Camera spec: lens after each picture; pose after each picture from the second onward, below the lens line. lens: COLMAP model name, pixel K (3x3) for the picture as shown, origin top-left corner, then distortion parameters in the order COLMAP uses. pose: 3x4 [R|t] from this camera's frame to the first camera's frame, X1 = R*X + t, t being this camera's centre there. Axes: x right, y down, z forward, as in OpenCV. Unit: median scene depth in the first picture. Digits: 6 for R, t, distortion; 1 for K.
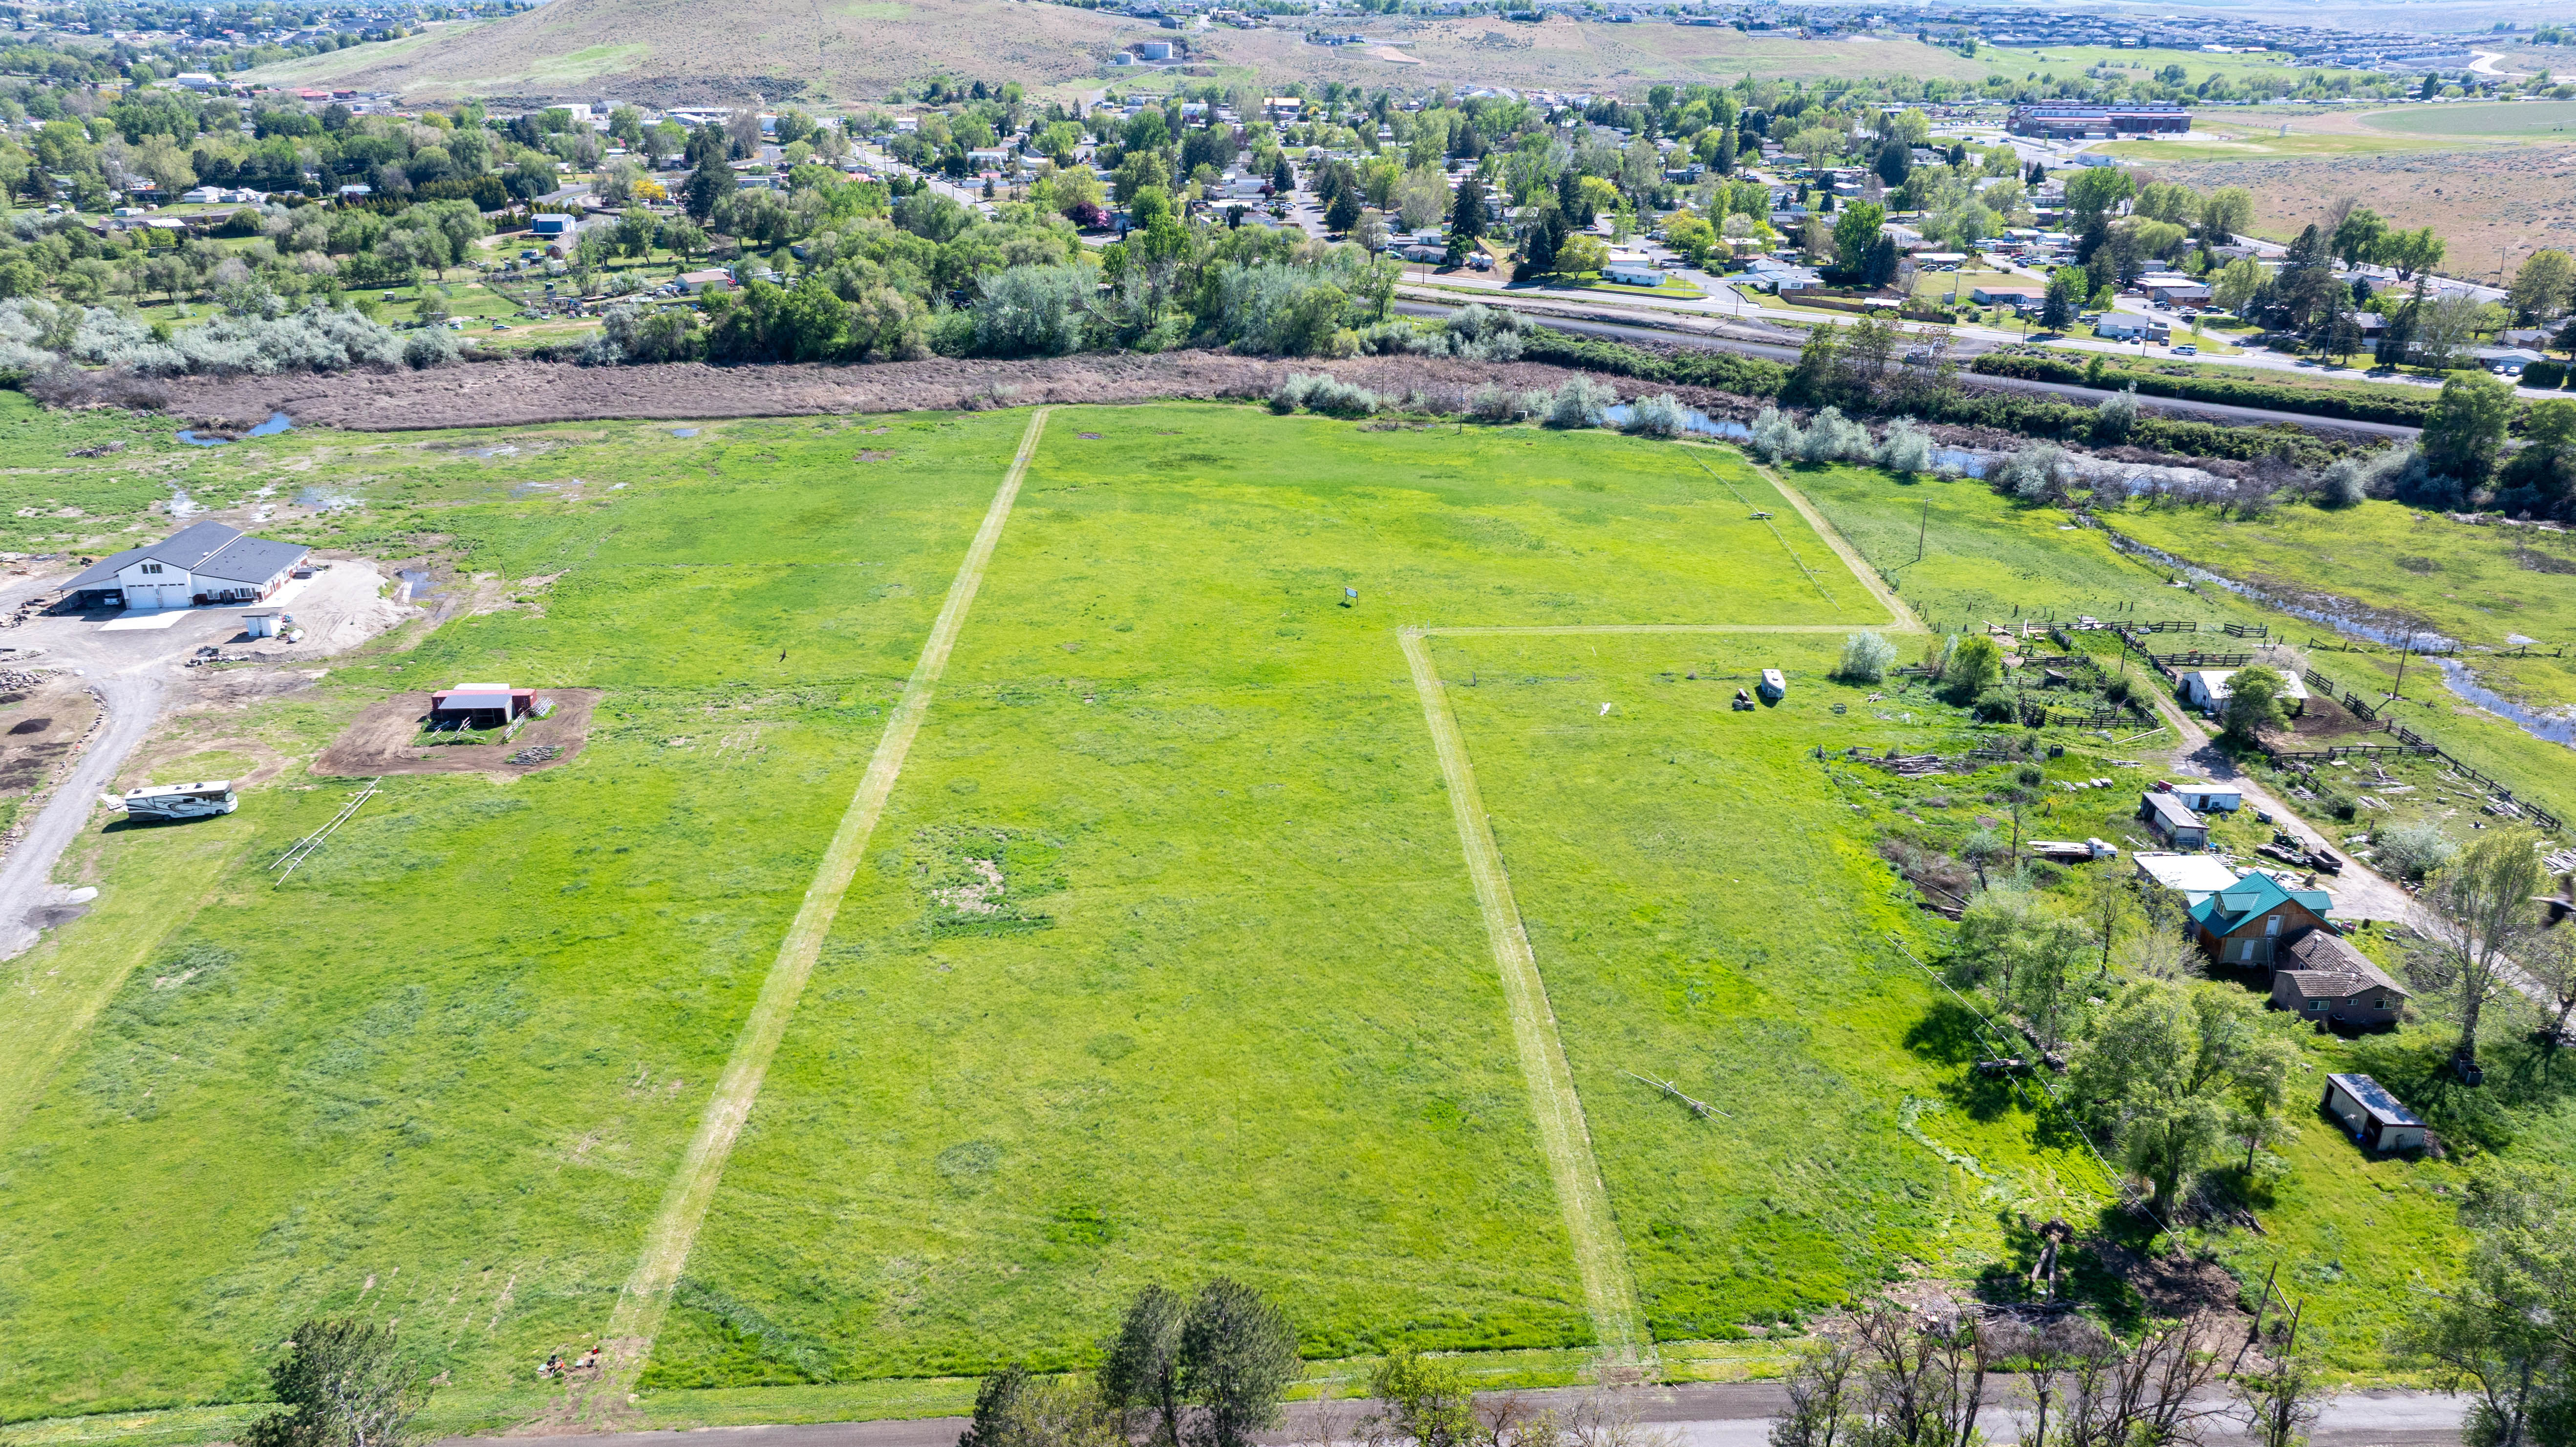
lens RADIAL K [[1801.1, 0, 1288.0], [0, 1801.1, 723.5], [0, 0, 1]] dist [-0.032213, 0.029092]
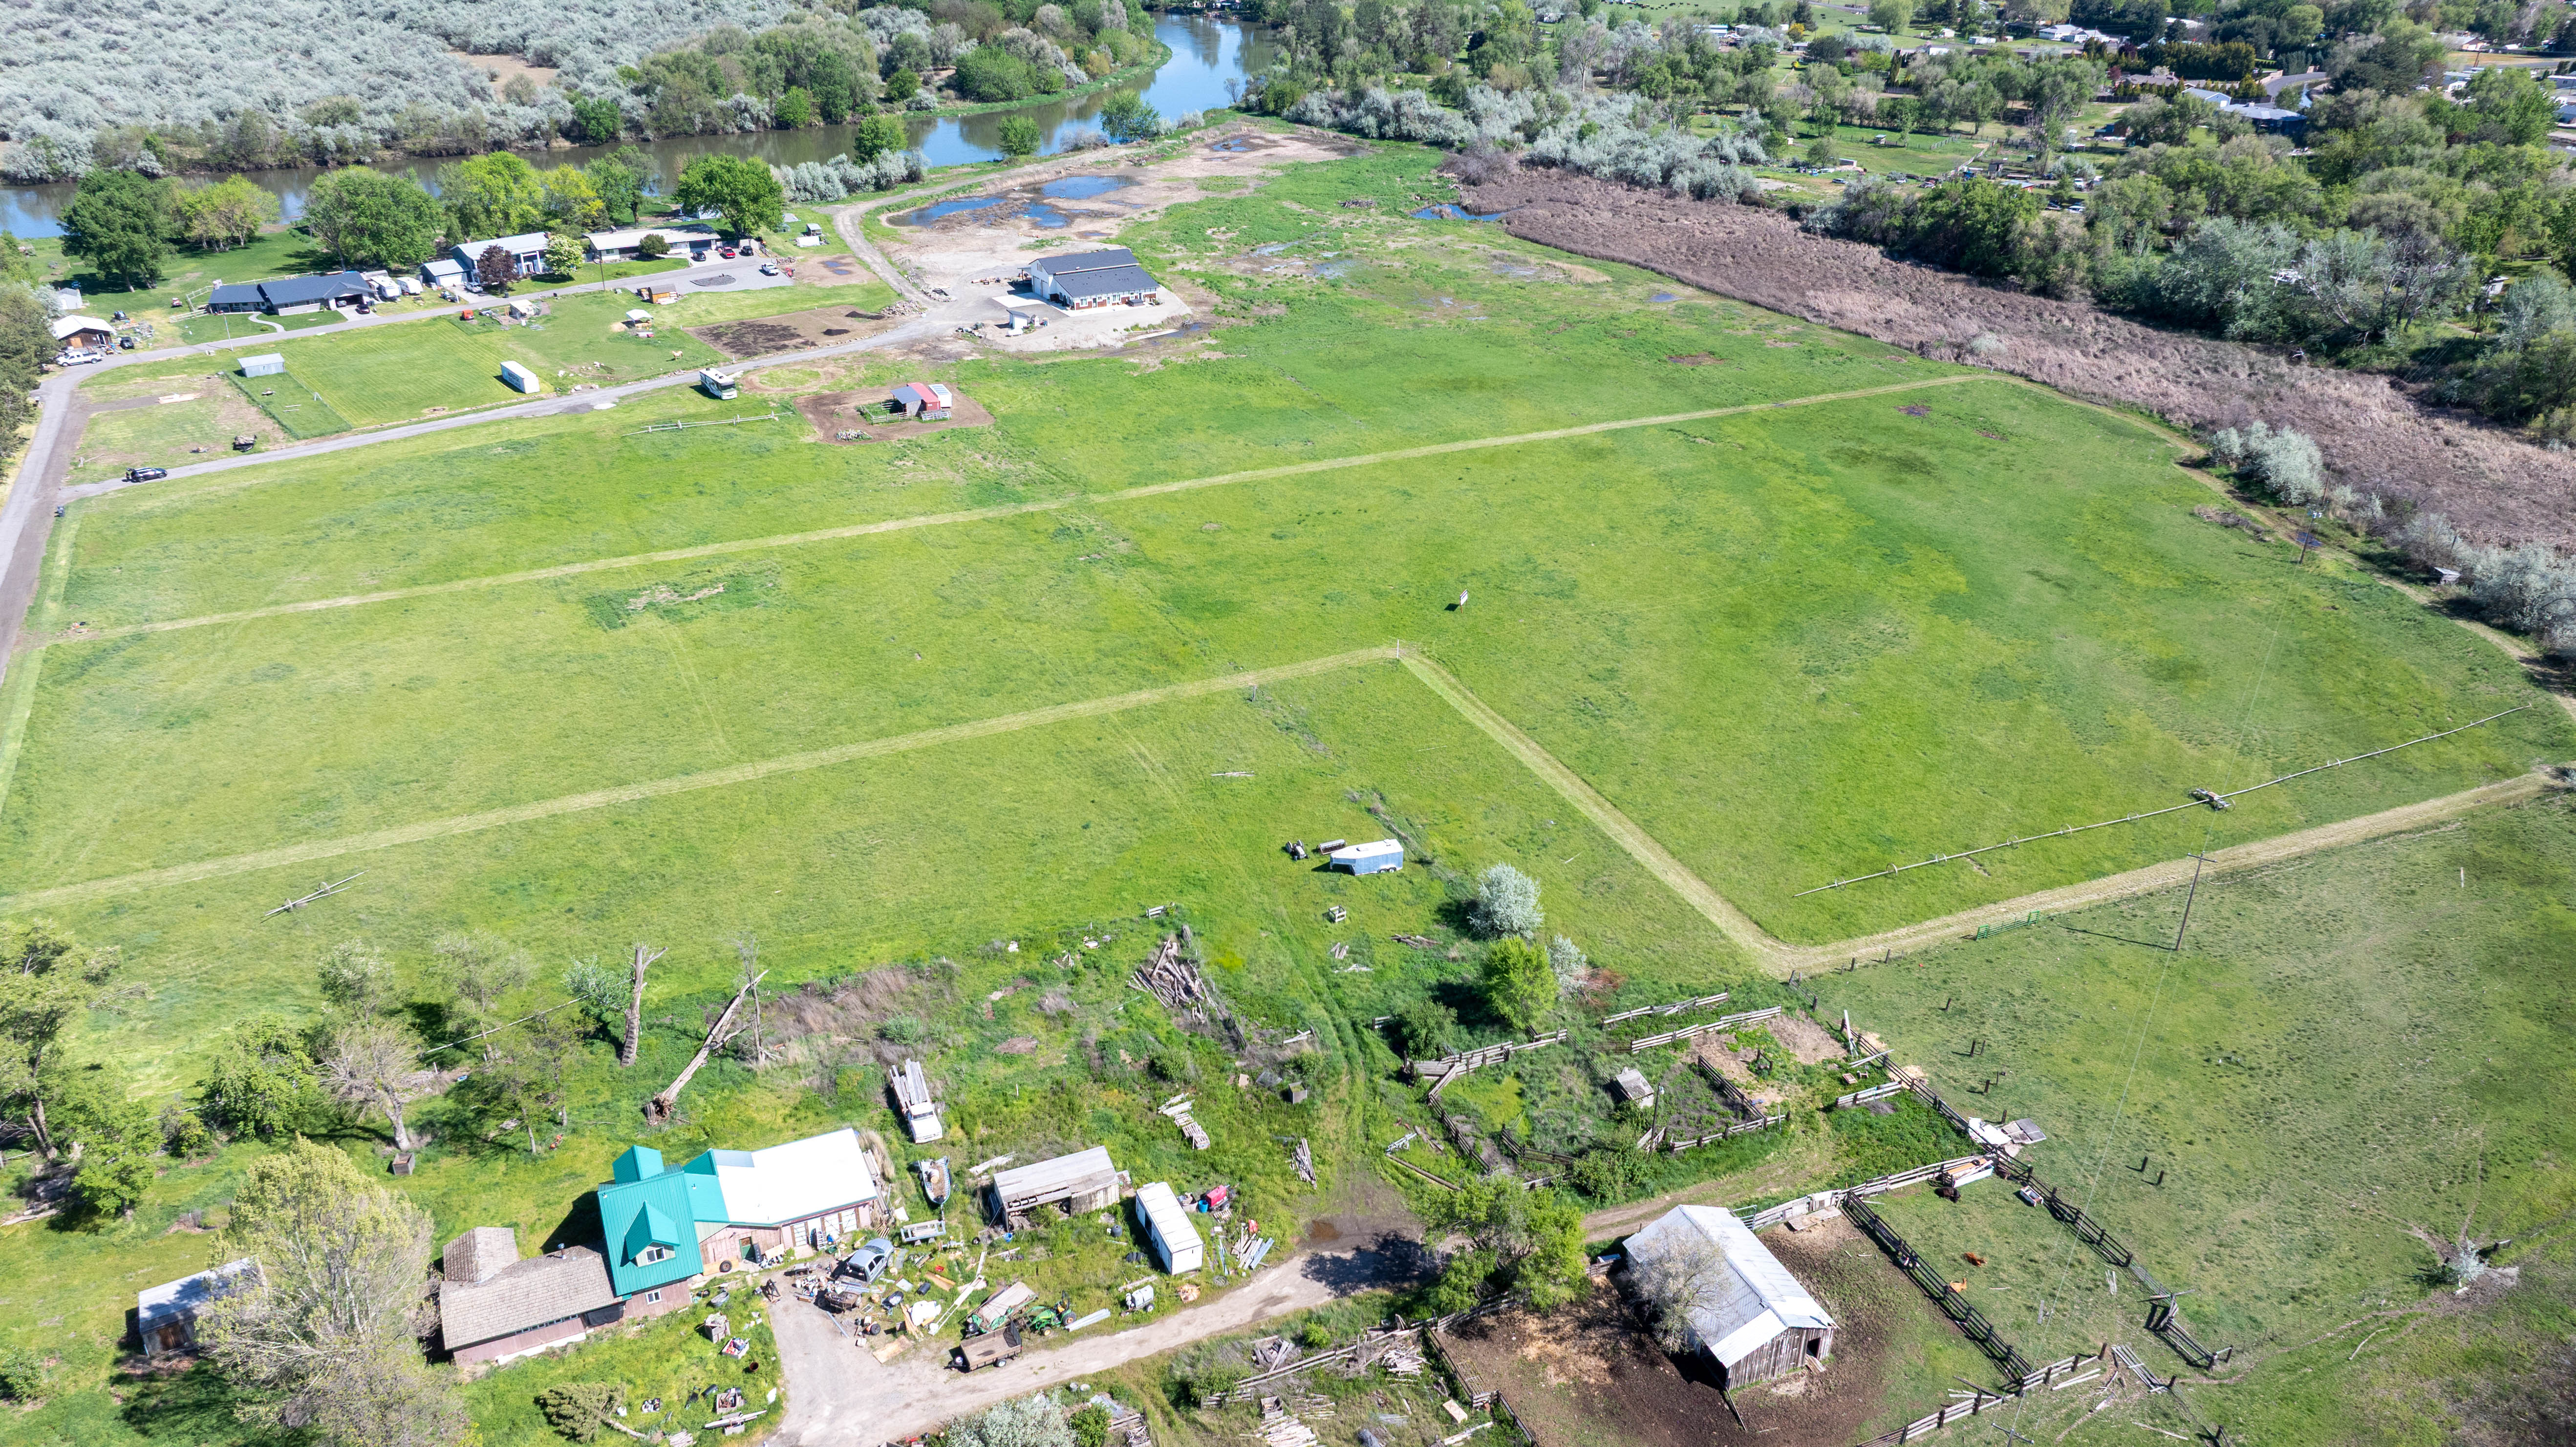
lens RADIAL K [[1801.1, 0, 1288.0], [0, 1801.1, 723.5], [0, 0, 1]] dist [-0.032213, 0.029092]
pose [[0.385309, 0.420460, -0.821432, 0.703413], [-0.350964, 0.890040, 0.290952, -0.229609], [0.853441, 0.176187, 0.490507, 0.494263]]
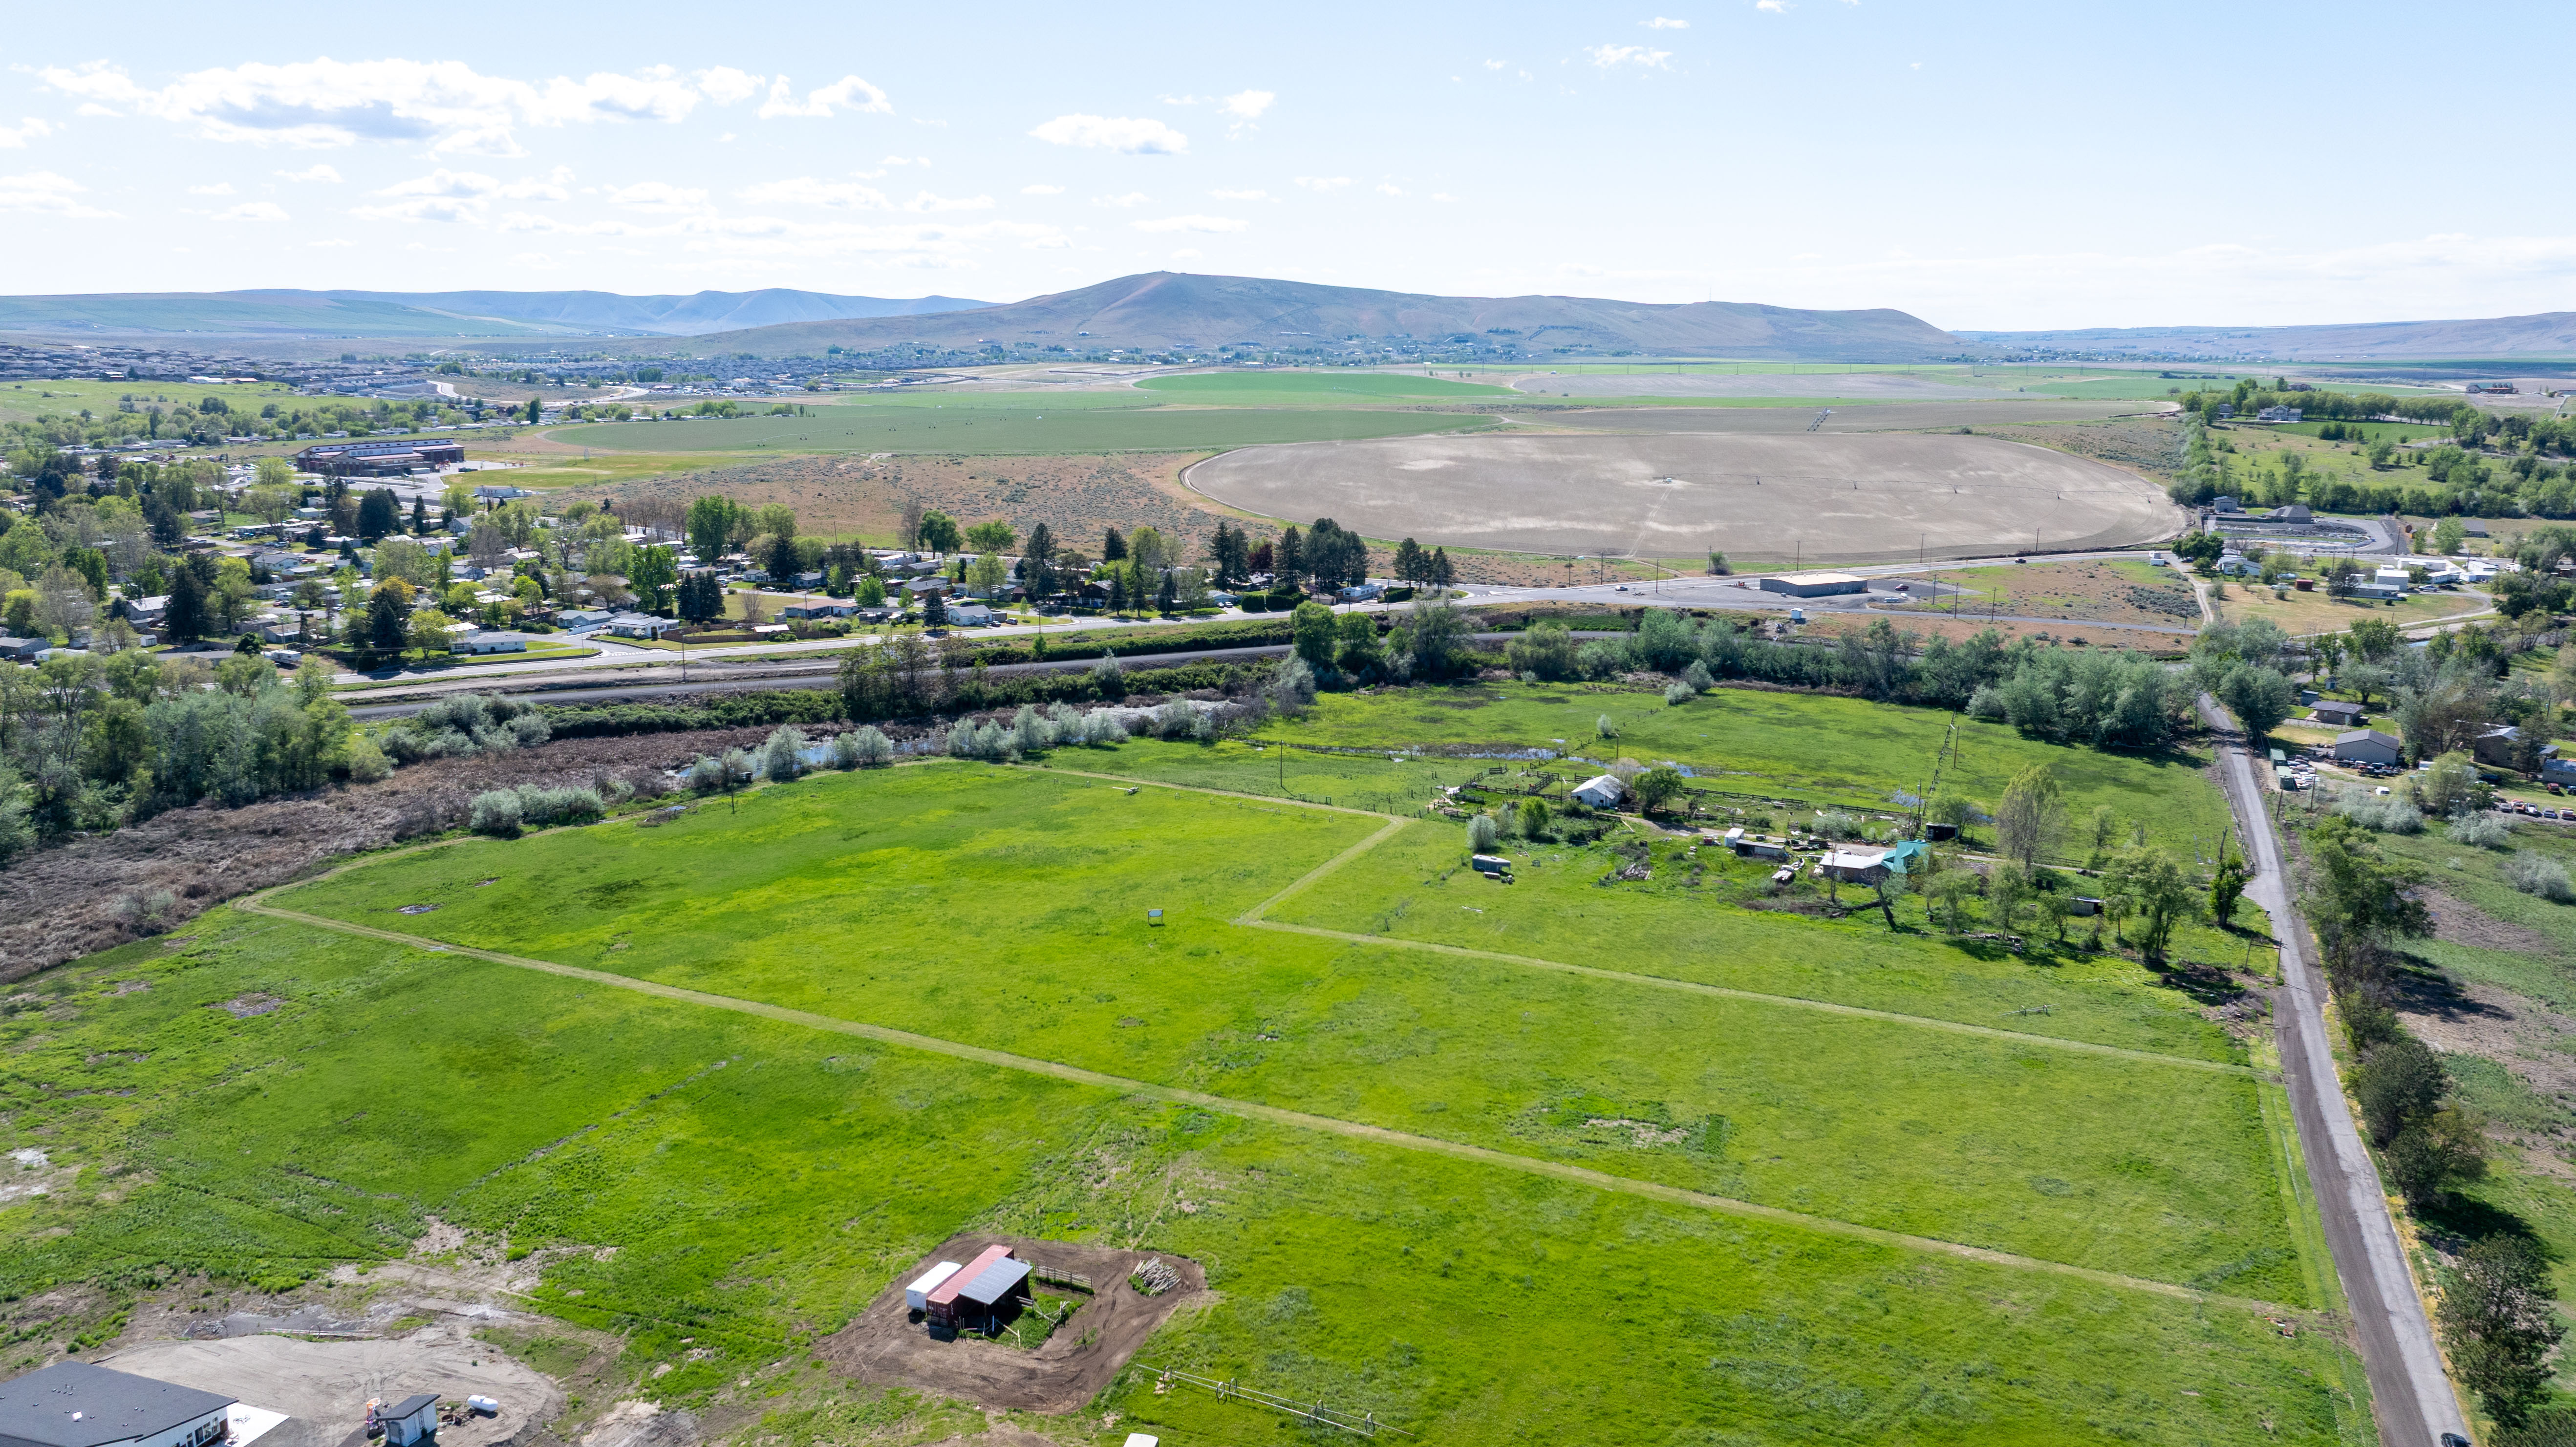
lens RADIAL K [[1801.1, 0, 1288.0], [0, 1801.1, 723.5], [0, 0, 1]] dist [-0.032213, 0.029092]
pose [[0.458697, -0.186326, 0.868838, -0.829723], [0.326210, 0.944808, 0.030398, -0.182080], [-0.826550, 0.269480, 0.494162, 0.340328]]
